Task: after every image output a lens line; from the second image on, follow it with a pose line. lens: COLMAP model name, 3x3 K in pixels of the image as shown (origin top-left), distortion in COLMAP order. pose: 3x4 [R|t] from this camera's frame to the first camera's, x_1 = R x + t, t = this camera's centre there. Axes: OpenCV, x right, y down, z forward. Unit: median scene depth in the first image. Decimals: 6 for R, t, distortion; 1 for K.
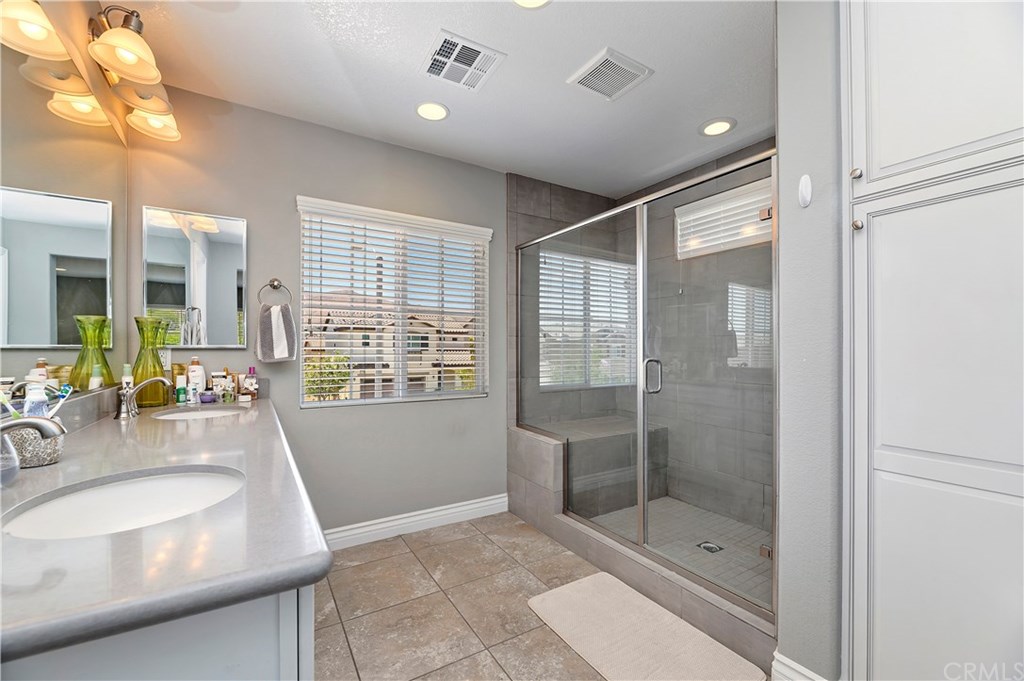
lens RADIAL K [[418.0, 0, 513.2], [0, 418.0, 347.2], [0, 0, 1]] dist [0.001965, 0.000867]
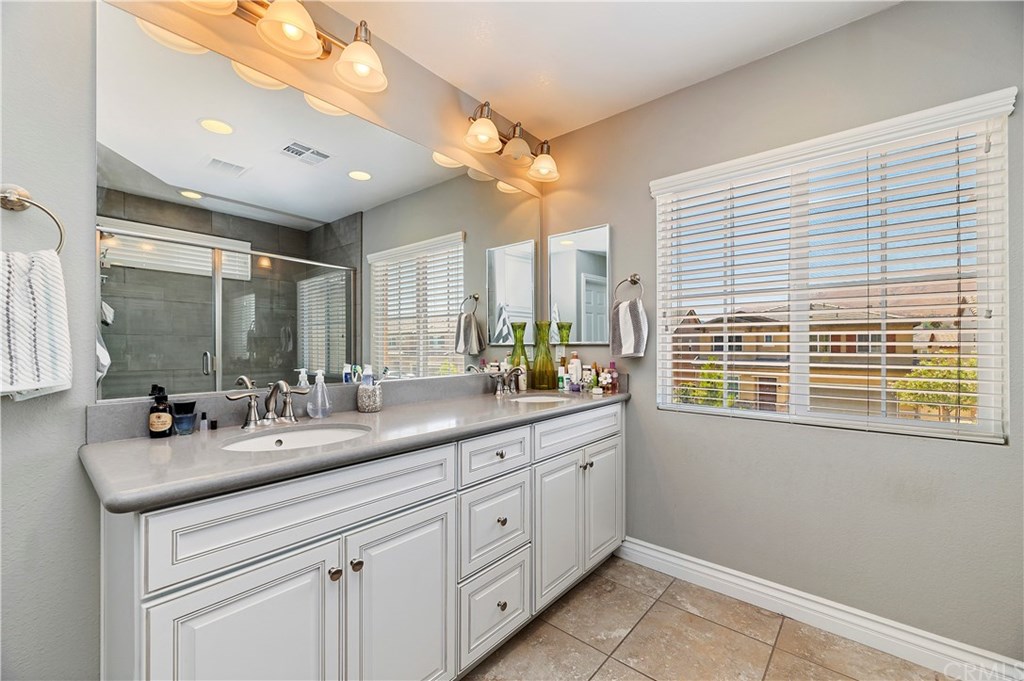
lens RADIAL K [[418.0, 0, 514.1], [0, 418.0, 343.9], [0, 0, 1]] dist [0.001965, 0.000867]
pose [[0.308341, -0.003254, -0.951270, 0.312655], [0.005094, 0.999985, -0.001769, 0.002058], [0.951262, -0.004300, 0.308353, 0.462801]]
